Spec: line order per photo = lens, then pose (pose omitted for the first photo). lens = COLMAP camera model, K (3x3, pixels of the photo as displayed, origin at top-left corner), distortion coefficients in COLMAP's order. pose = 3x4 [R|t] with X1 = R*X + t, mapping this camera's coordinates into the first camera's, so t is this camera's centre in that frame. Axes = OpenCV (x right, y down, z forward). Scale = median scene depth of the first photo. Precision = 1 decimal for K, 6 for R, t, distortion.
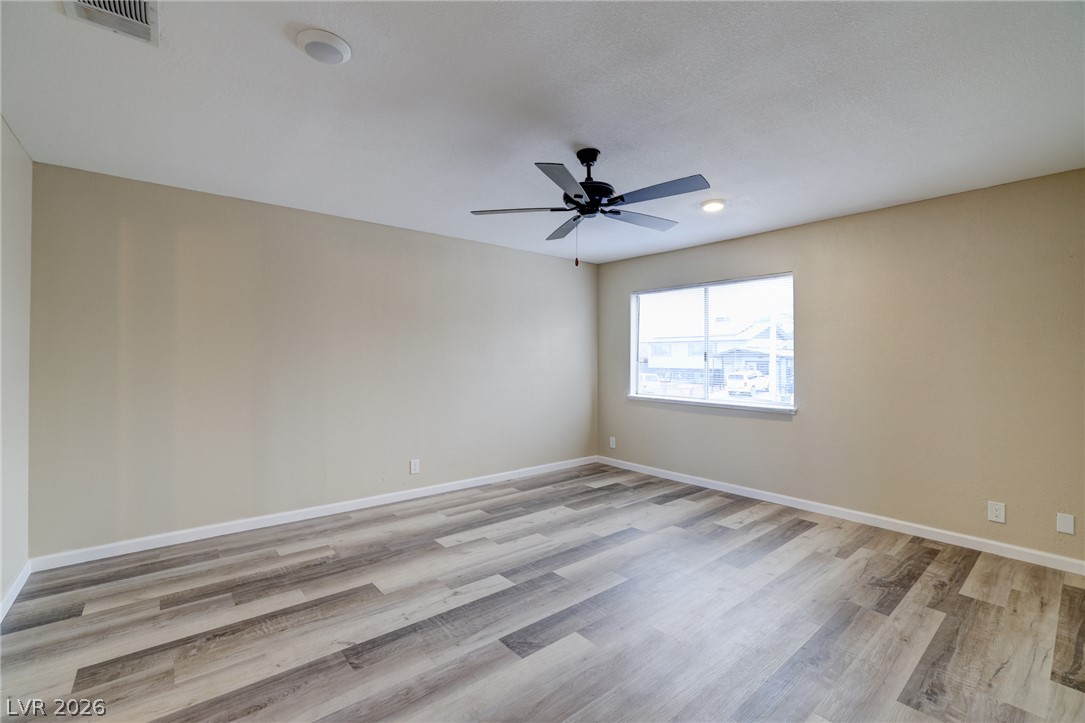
lens RADIAL K [[469.1, 0, 541.6], [0, 469.1, 362.9], [0, 0, 1]] dist [-0.045954, 0.017028]
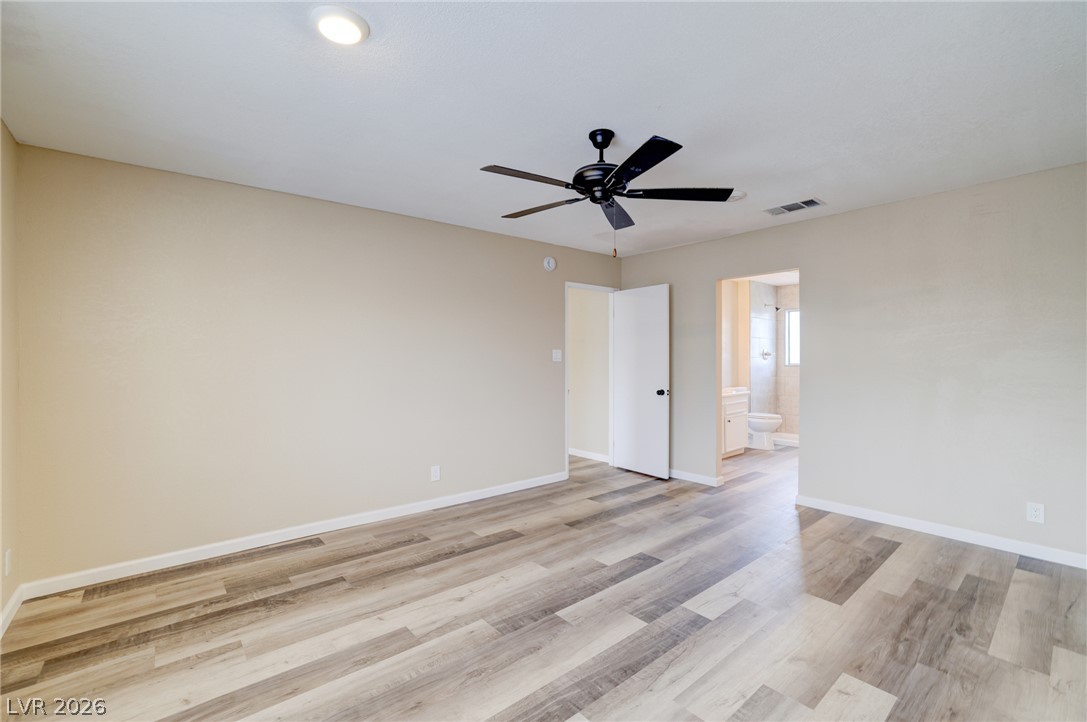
lens RADIAL K [[470.0, 0, 542.6], [0, 470.0, 362.4], [0, 0, 1]] dist [-0.045954, 0.017028]
pose [[-0.999972, 0.000849, -0.007444, 0.226100], [0.000661, 0.999681, 0.025240, -0.021071], [0.007463, 0.025234, -0.999654, 1.926868]]
